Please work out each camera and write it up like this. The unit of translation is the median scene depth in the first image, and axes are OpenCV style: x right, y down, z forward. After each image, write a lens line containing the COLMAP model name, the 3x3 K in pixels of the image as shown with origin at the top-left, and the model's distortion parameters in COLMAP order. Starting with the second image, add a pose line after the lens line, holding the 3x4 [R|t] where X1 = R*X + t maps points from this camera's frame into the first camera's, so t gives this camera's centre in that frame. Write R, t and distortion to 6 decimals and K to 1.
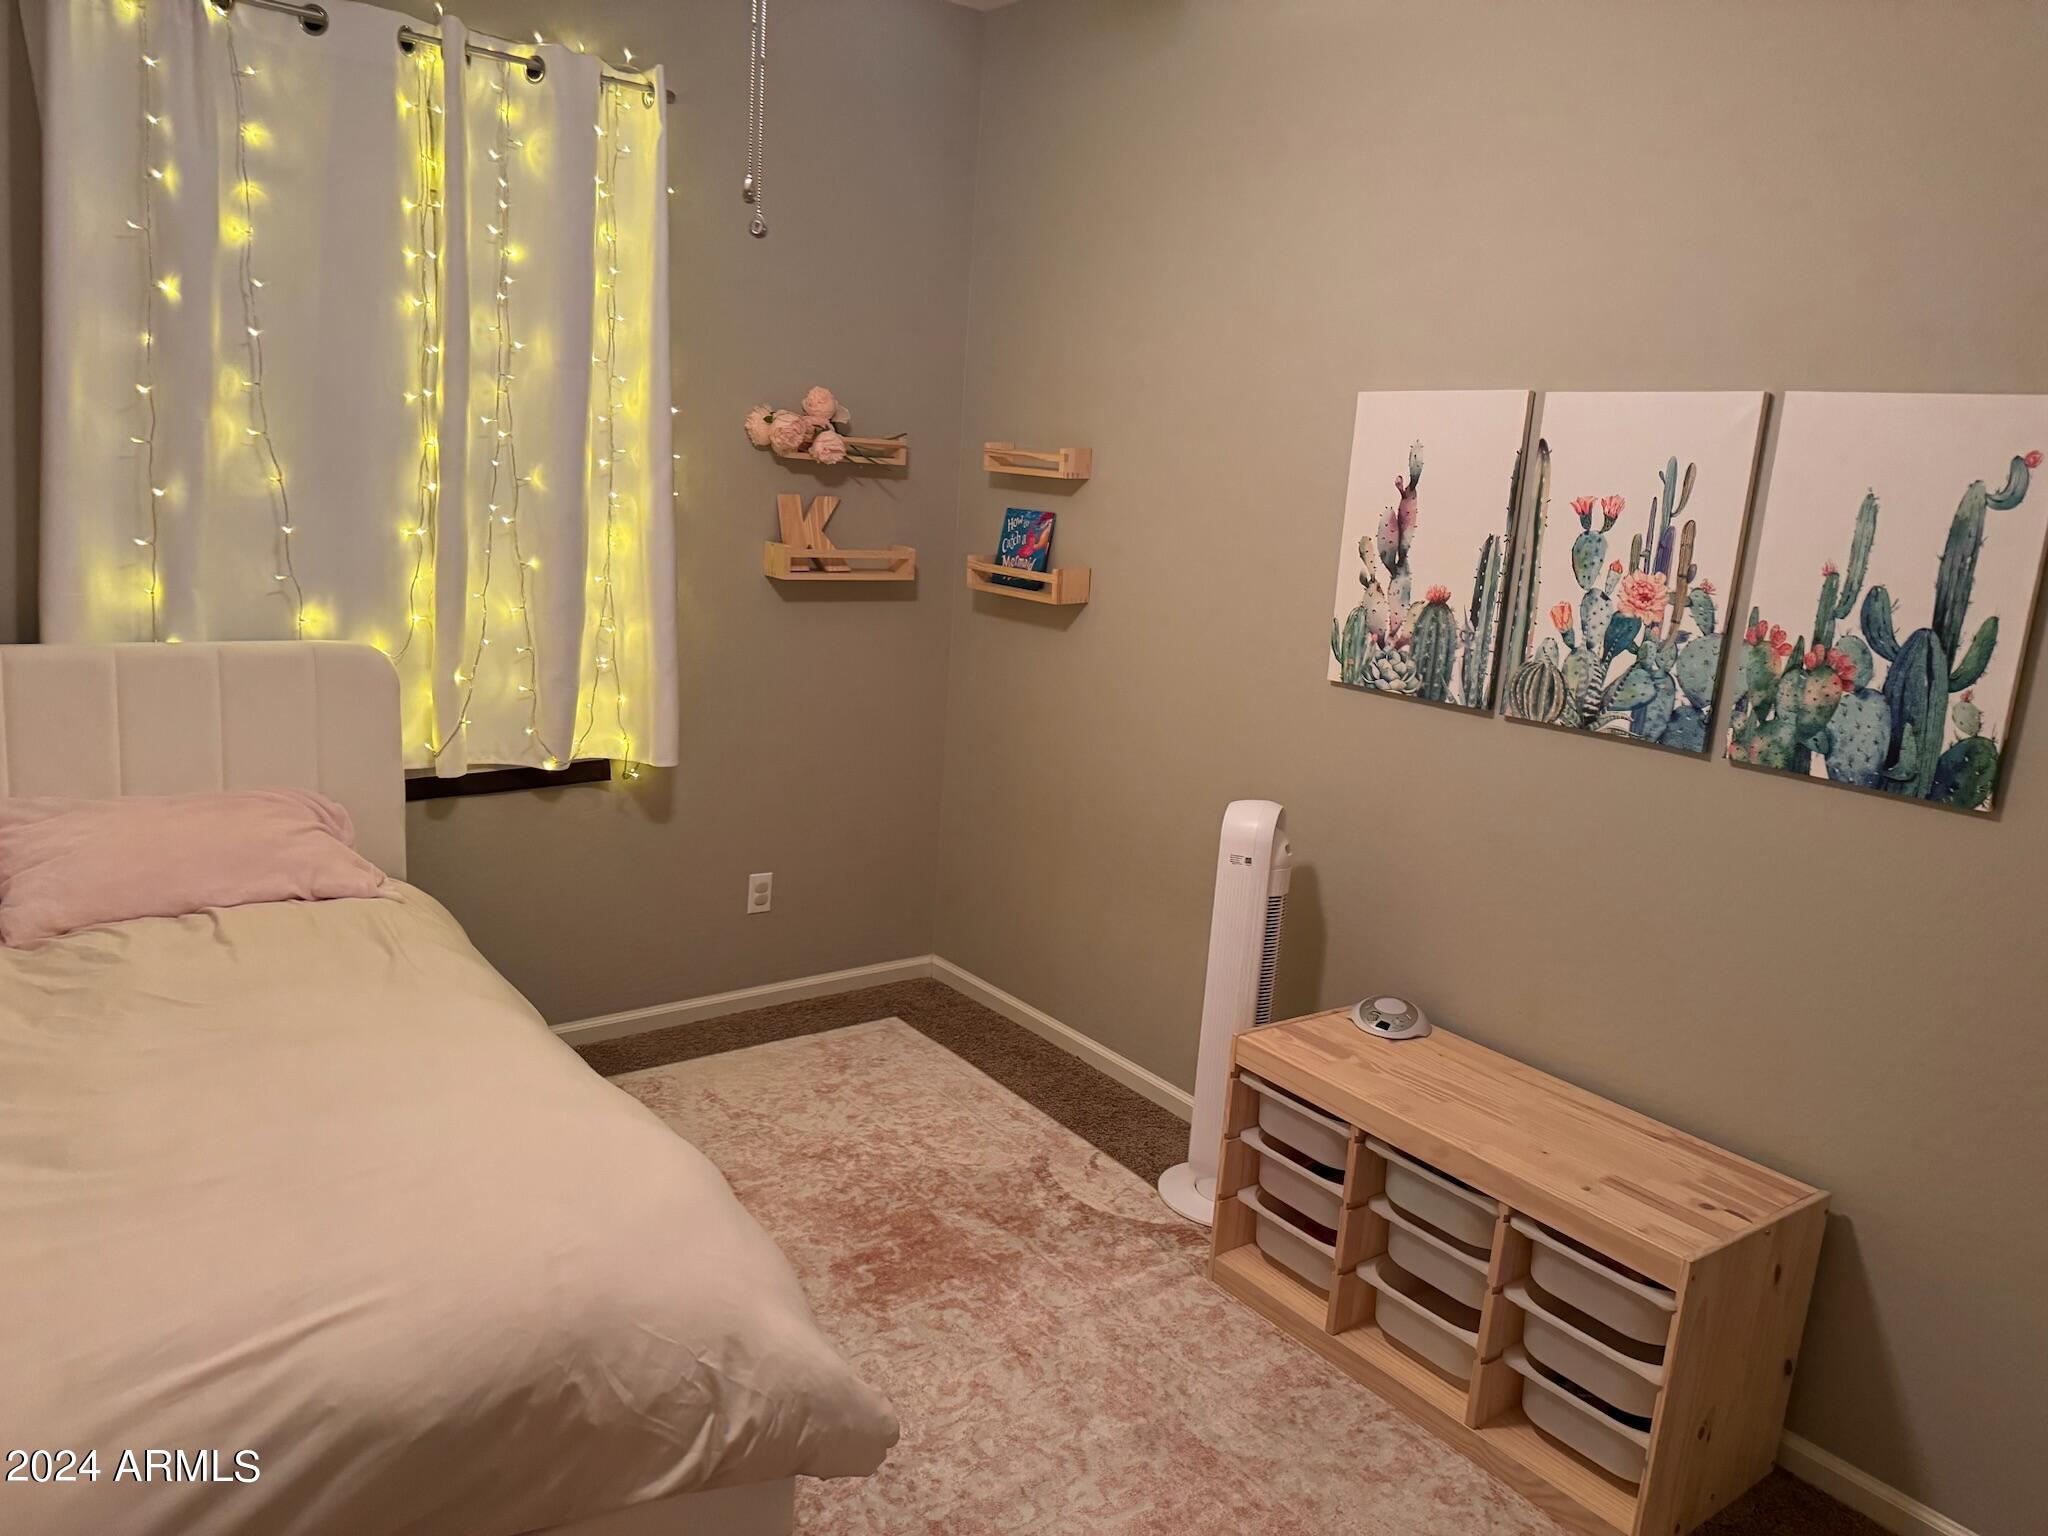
lens RADIAL K [[1445.8, 0, 1039.4], [0, 1445.8, 763.5], [0, 0, 1]] dist [0.068071, -0.075361]
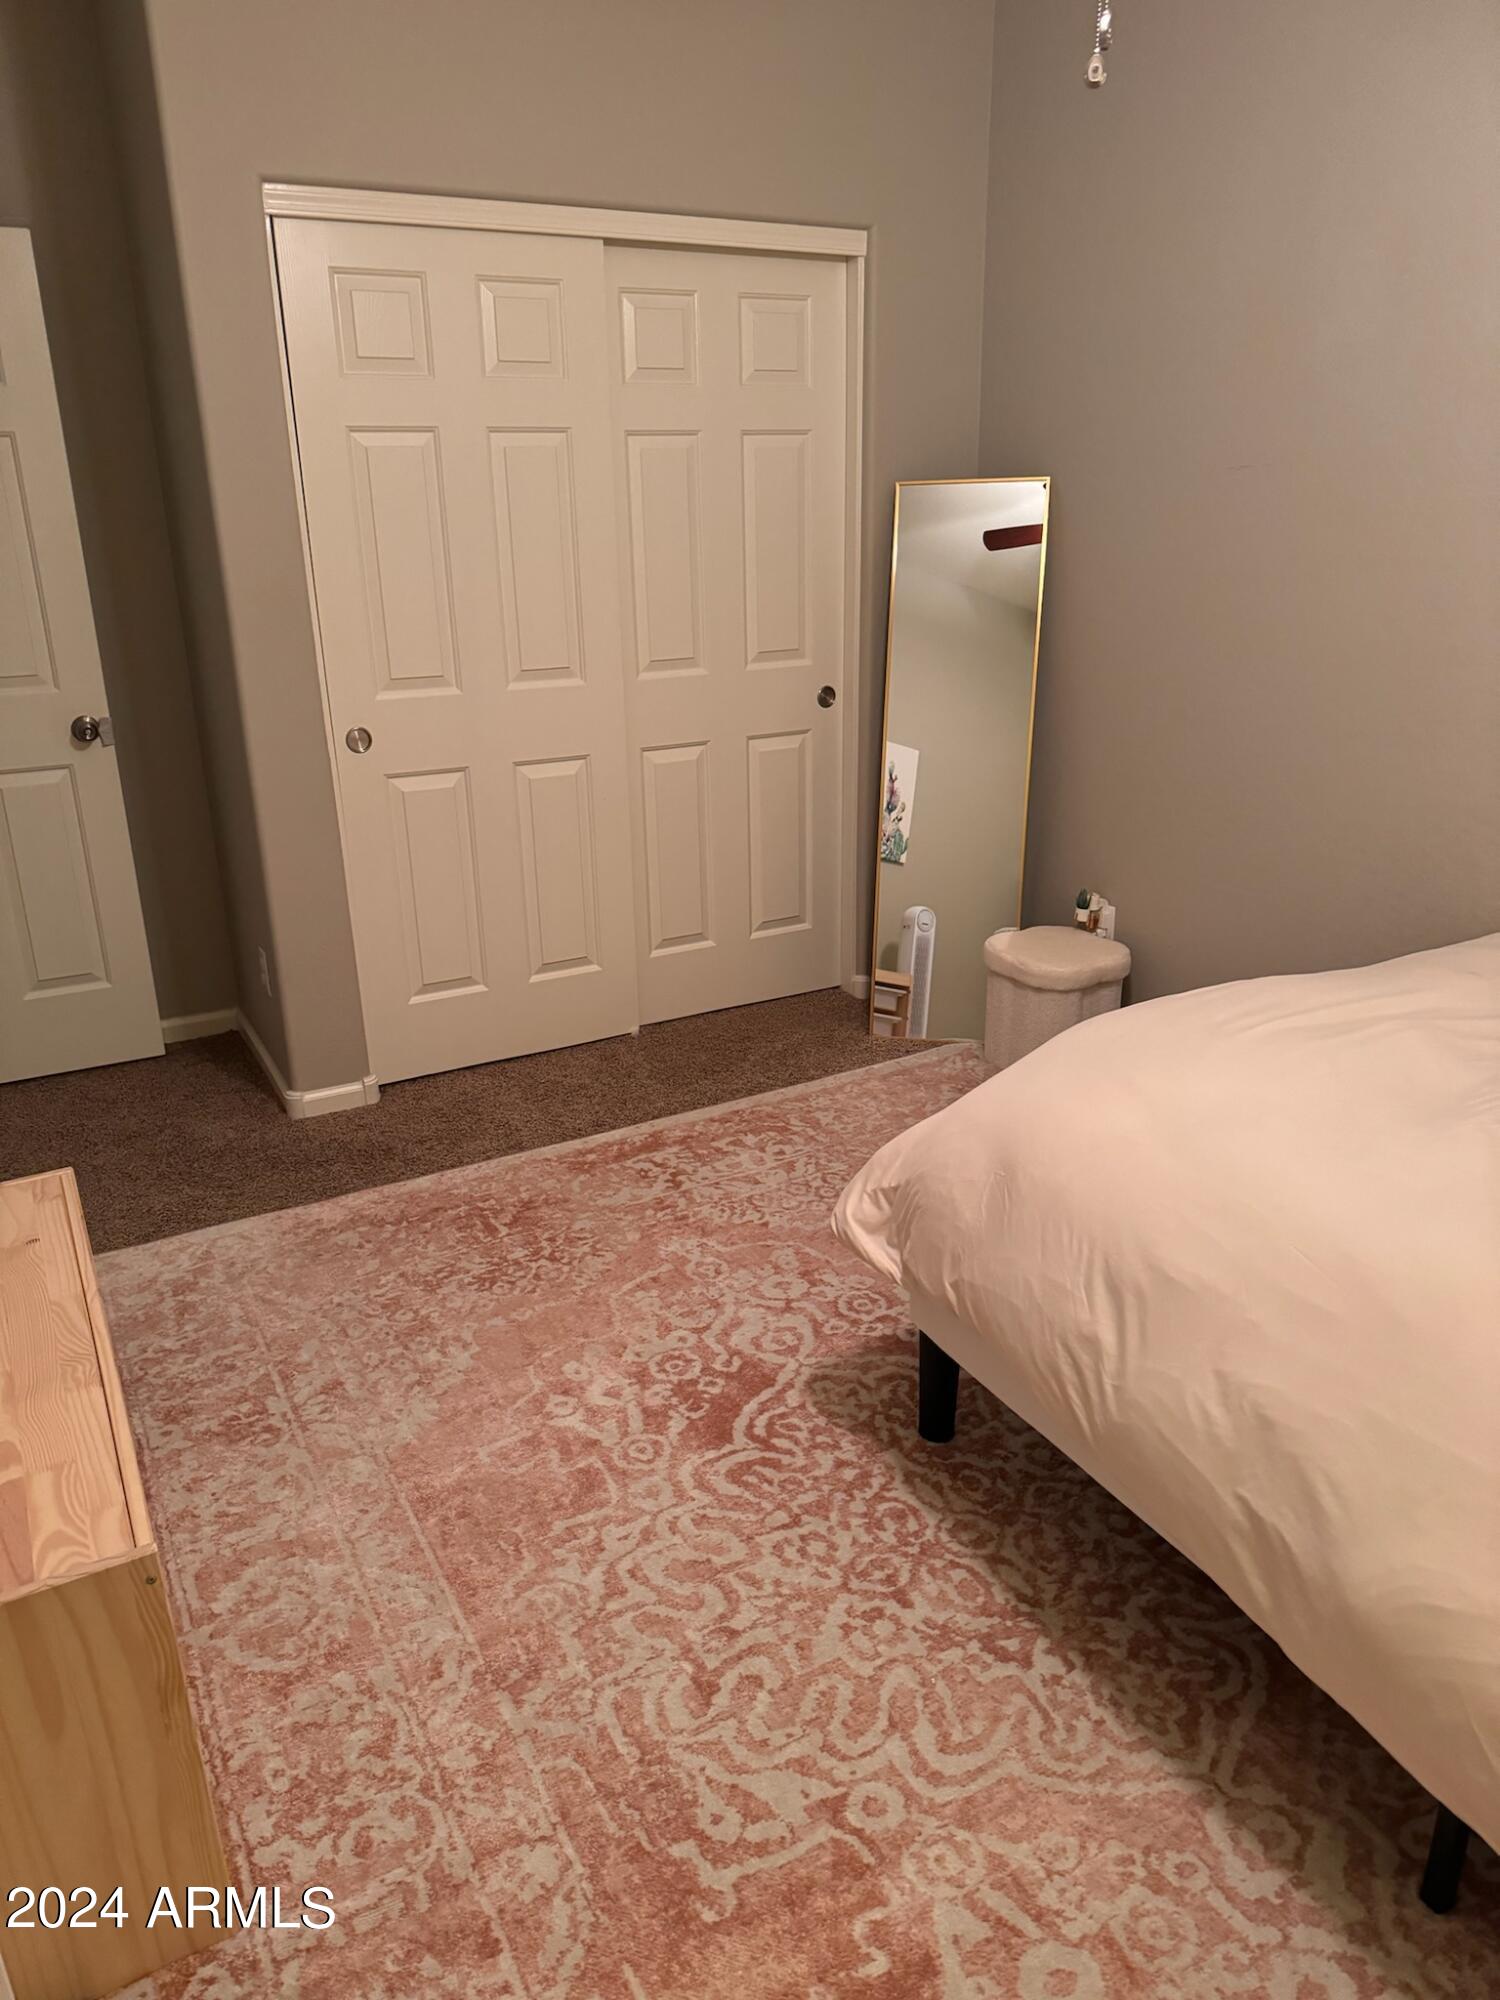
lens RADIAL K [[1411.9, 0, 759.1], [0, 1411.9, 994.8], [0, 0, 1]] dist [0.068071, -0.075361]
pose [[-0.987769, -0.103740, 0.116408, -0.103408], [-0.025976, 0.845607, 0.533174, -0.233759], [-0.153747, 0.523629, -0.837959, 1.267309]]
